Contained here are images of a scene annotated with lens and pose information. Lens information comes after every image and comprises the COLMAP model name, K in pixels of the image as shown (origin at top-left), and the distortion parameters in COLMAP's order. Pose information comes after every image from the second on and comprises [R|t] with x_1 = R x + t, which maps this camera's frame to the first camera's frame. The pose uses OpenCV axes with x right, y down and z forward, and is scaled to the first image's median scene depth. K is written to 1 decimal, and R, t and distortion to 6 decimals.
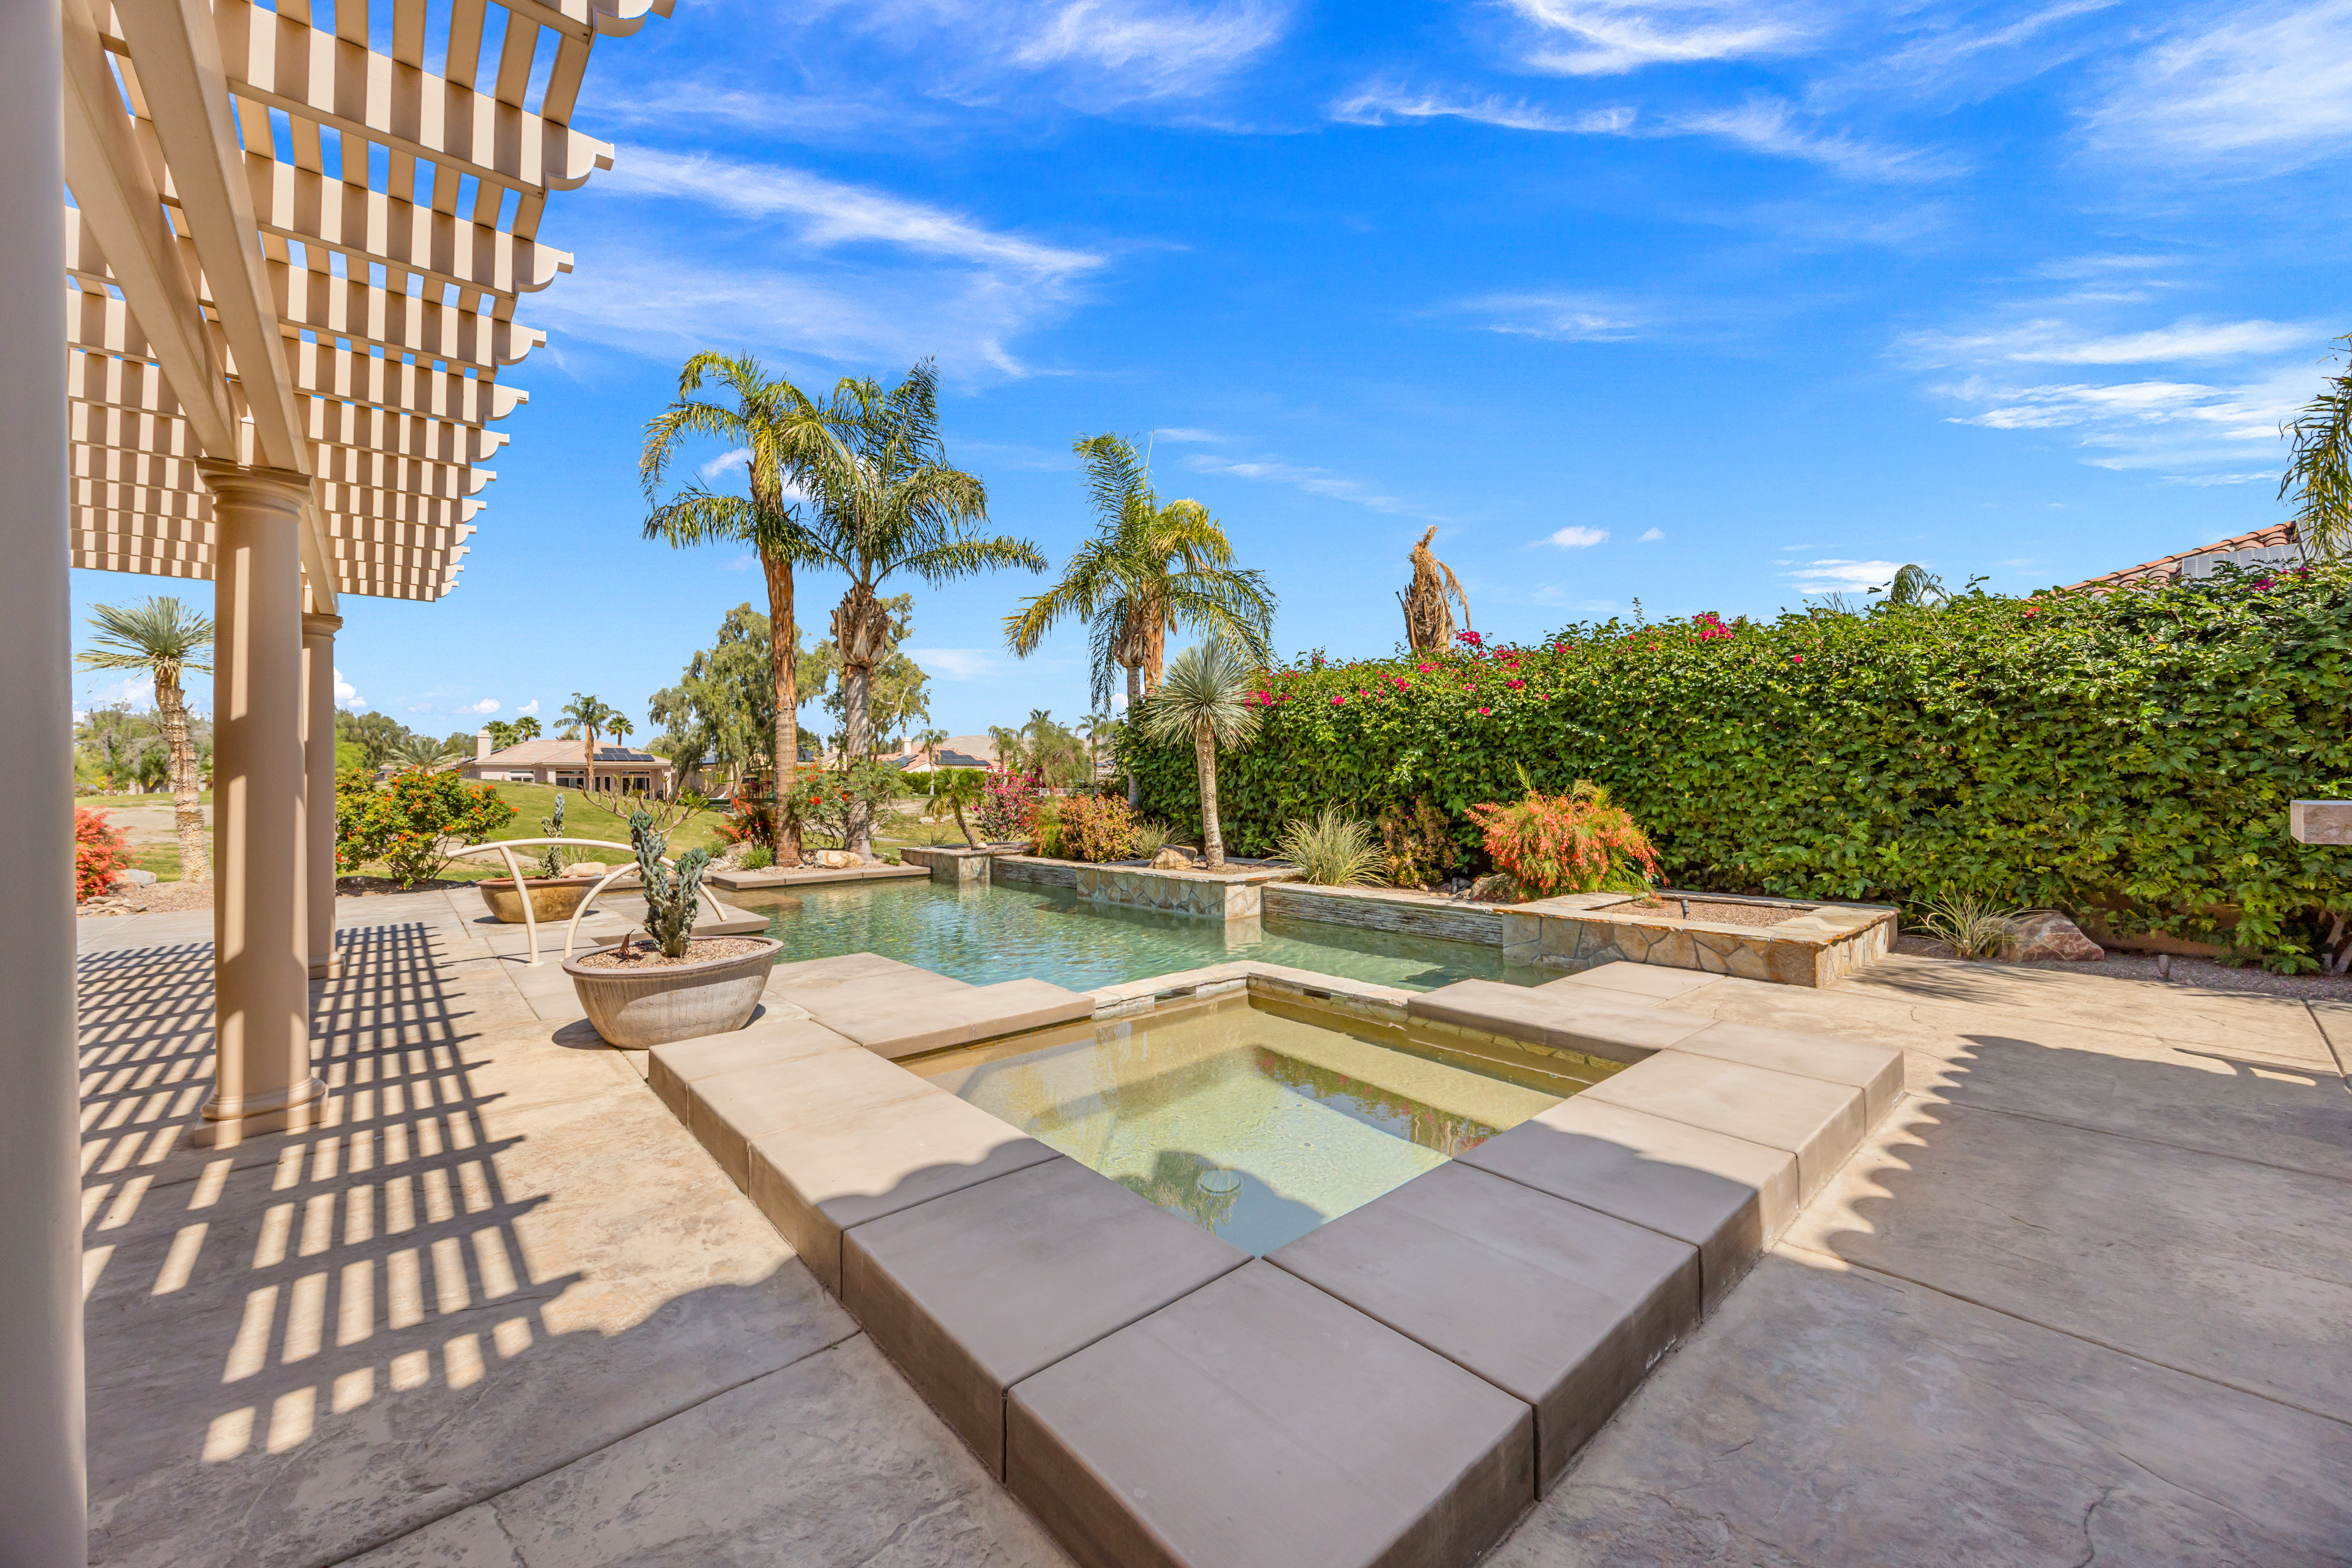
lens RADIAL K [[909.0, 0, 1183.7], [0, 909.0, 775.1], [0, 0, 1]] dist [-0.000923, -0.000419]
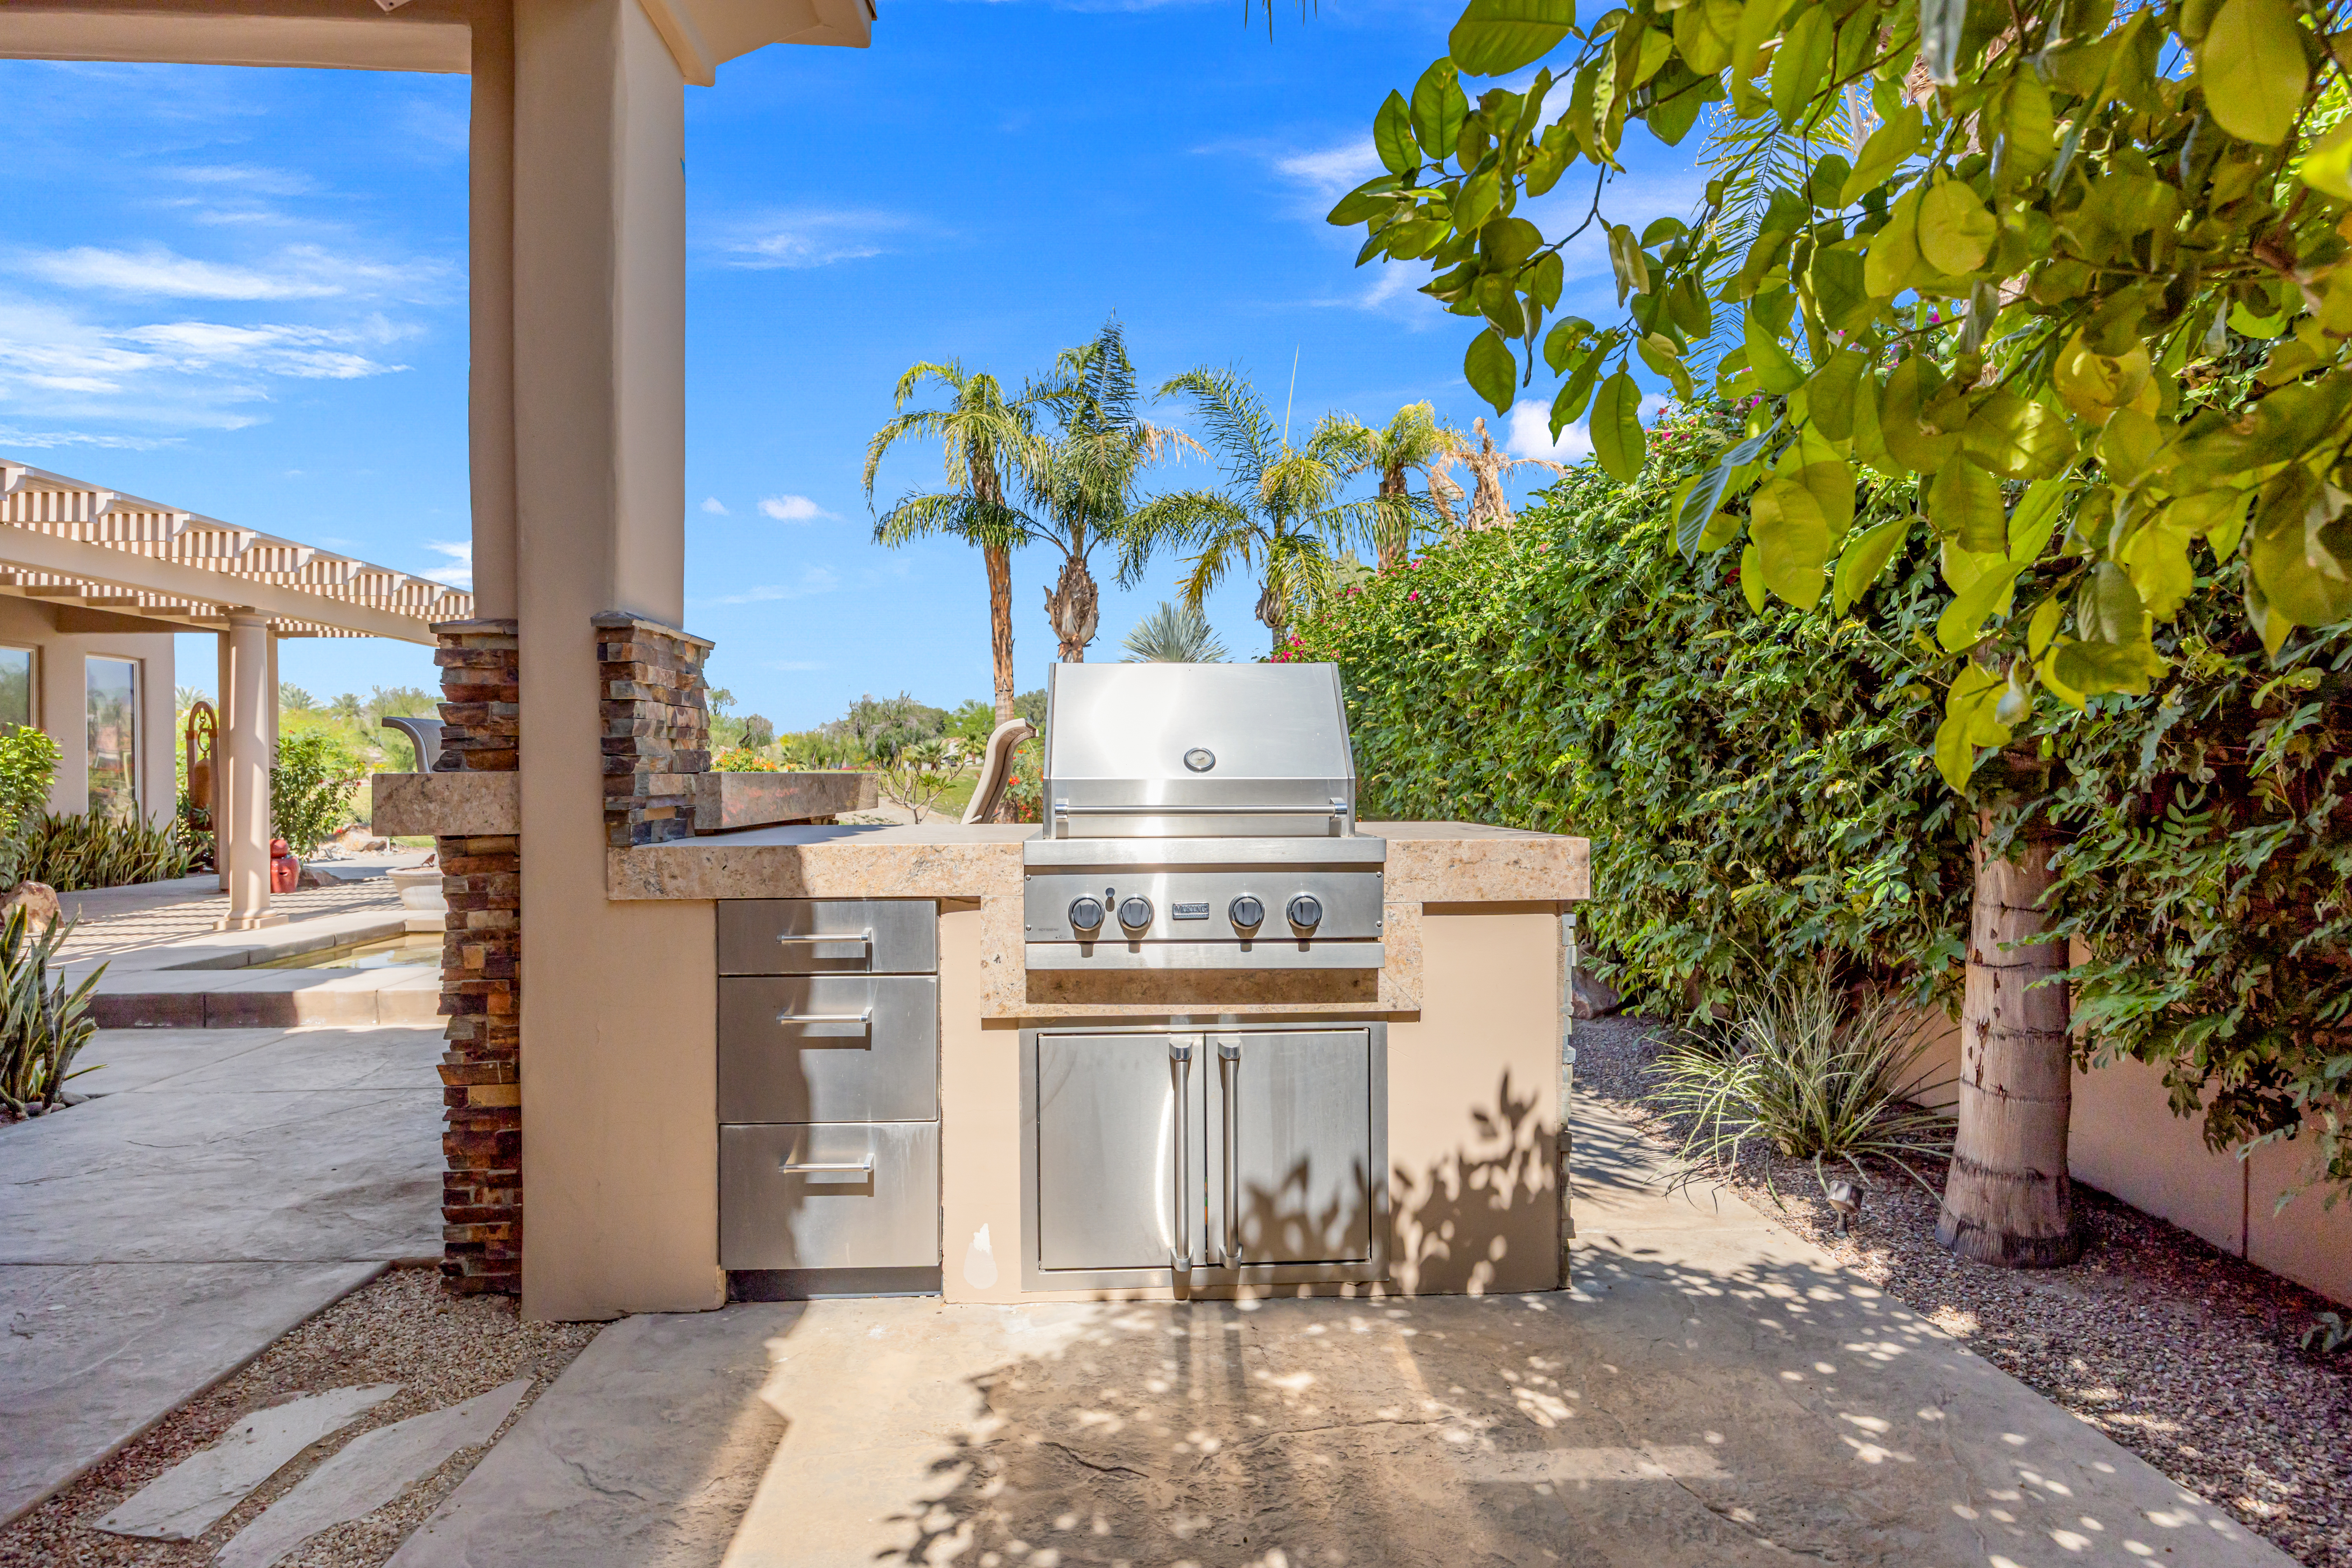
lens RADIAL K [[1257.9, 0, 1194.2], [0, 1257.9, 778.9], [0, 0, 1]] dist [-0.006284, -0.000960]
pose [[0.784416, 0.008123, -0.620181, 1.170666], [0.003604, 0.999838, 0.017654, 0.004623], [0.620224, -0.016083, 0.784260, 0.051511]]
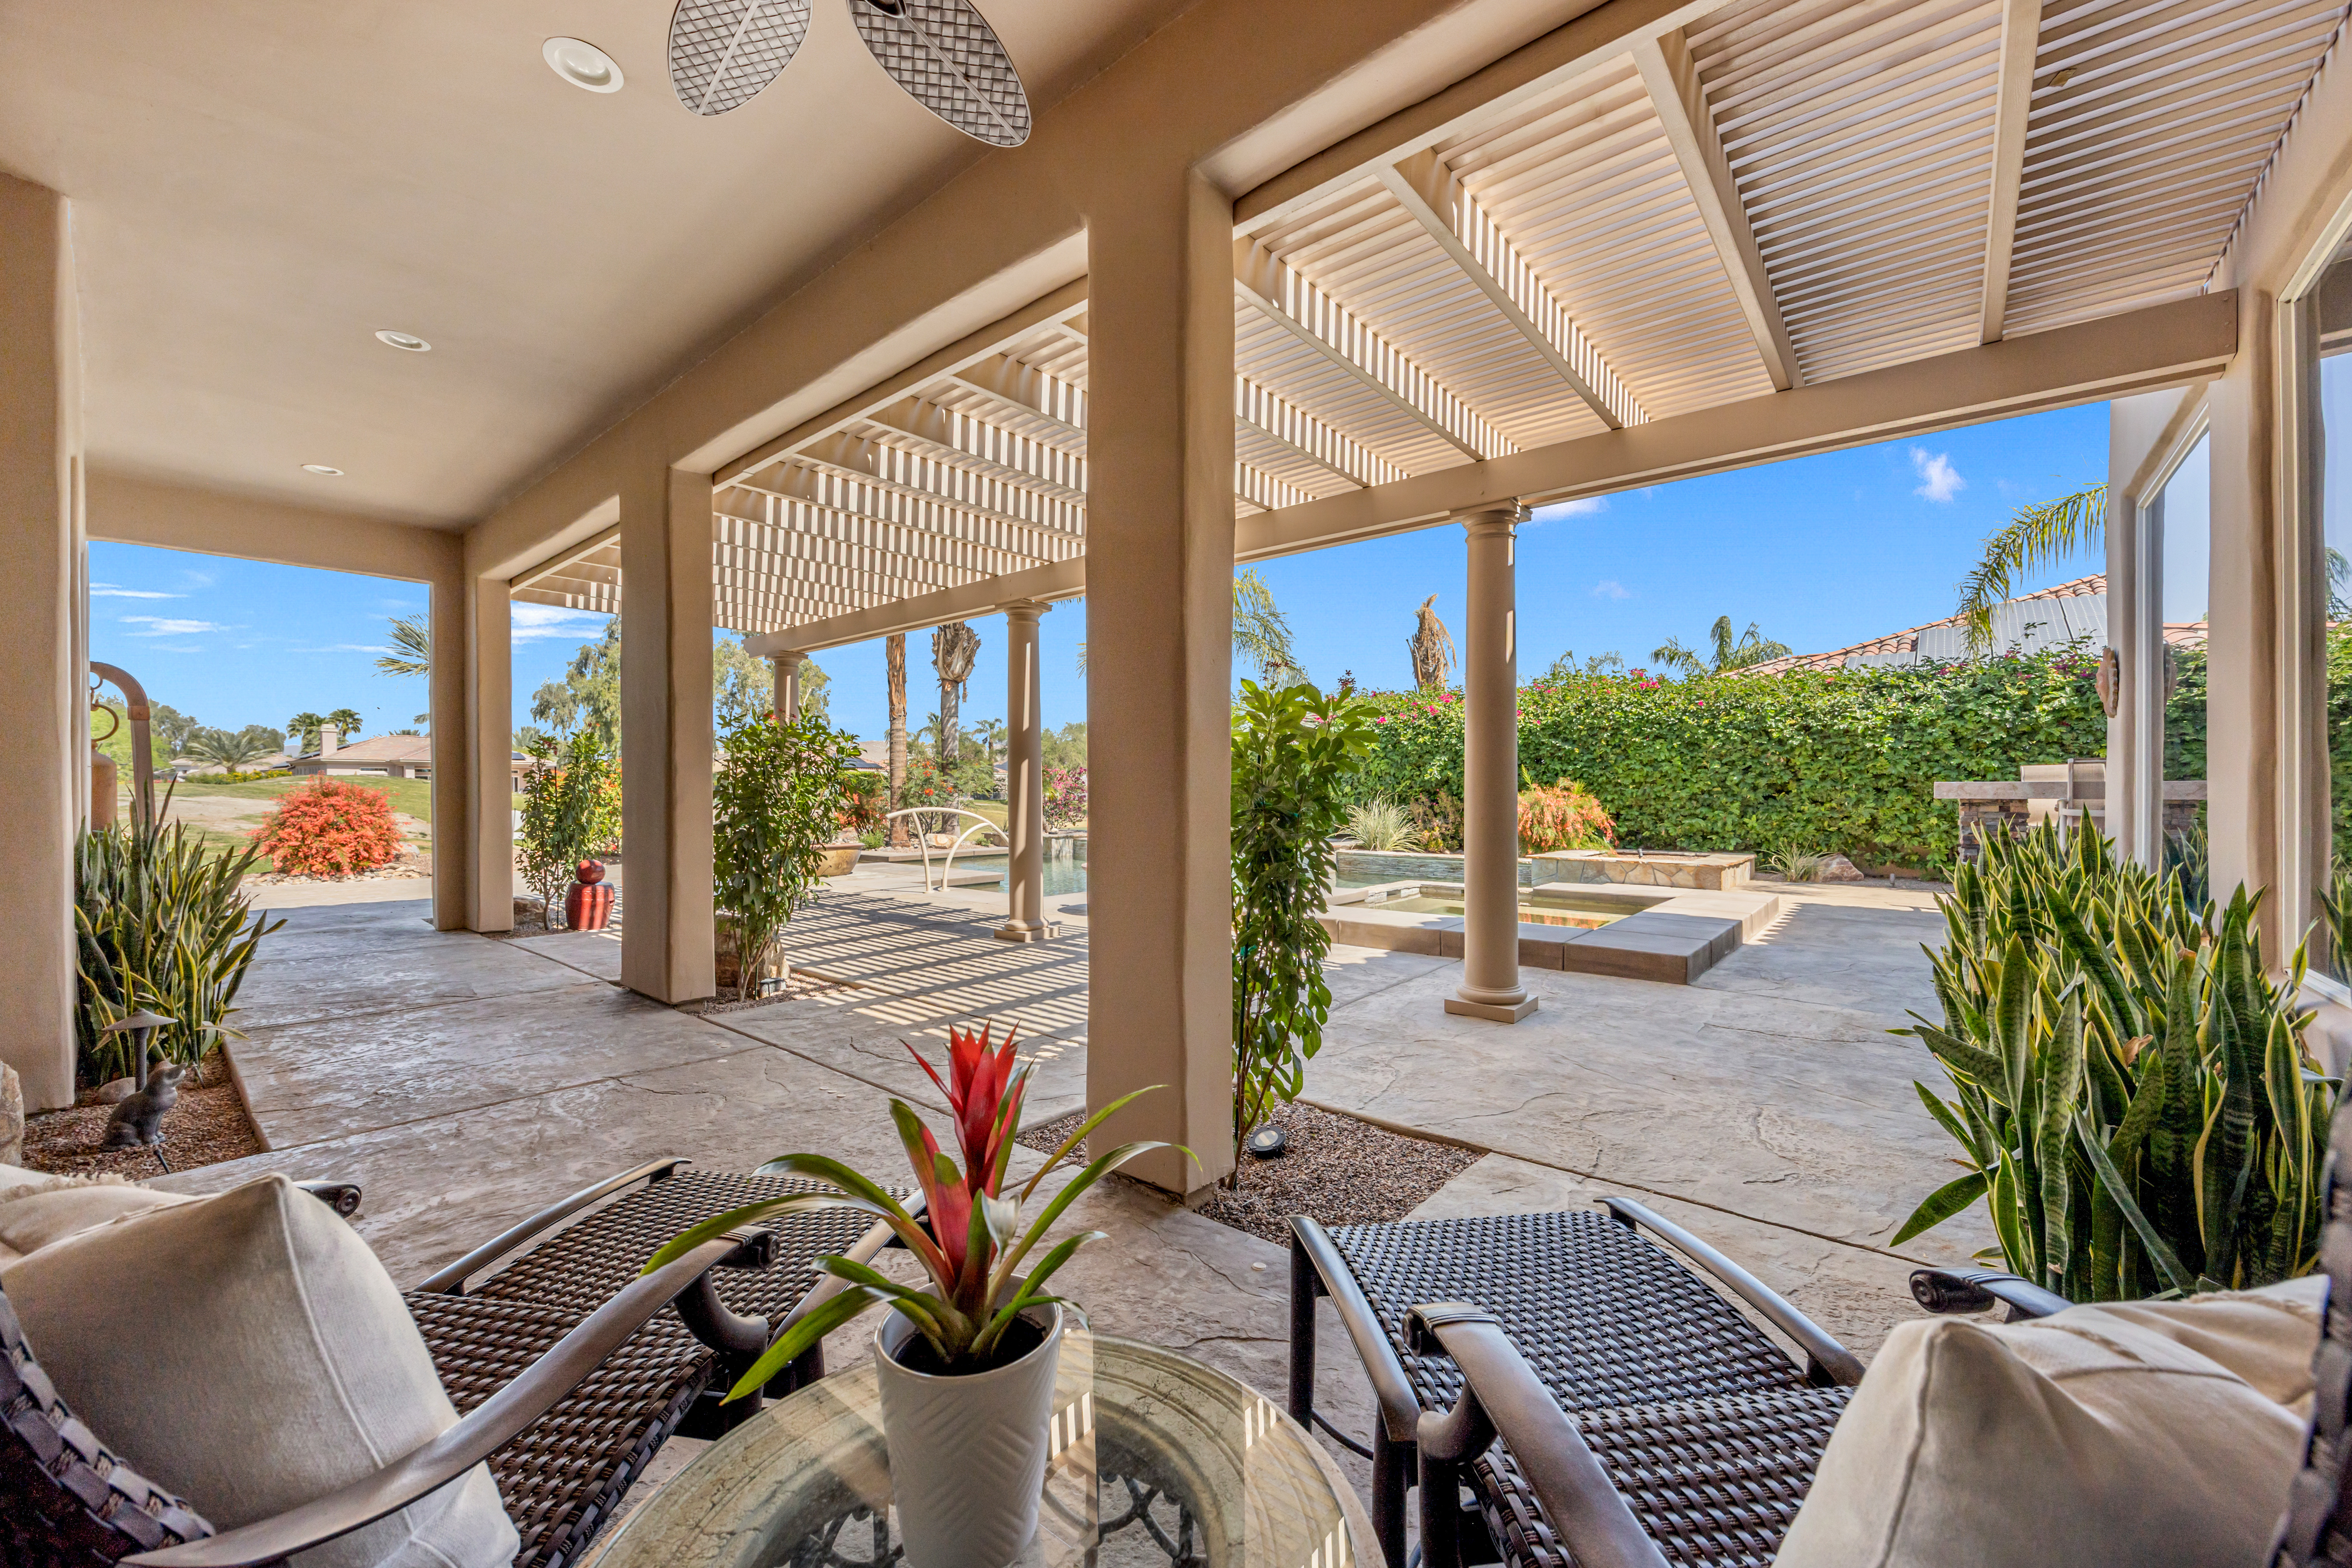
lens RADIAL K [[909.0, 0, 1184.1], [0, 909.0, 790.0], [0, 0, 1]] dist [-0.000923, -0.000419]
pose [[0.989709, 0.009687, 0.142767, -0.454079], [-0.010847, 0.999914, 0.007349, 0.024722], [-0.142684, -0.008822, 0.989729, -0.463236]]
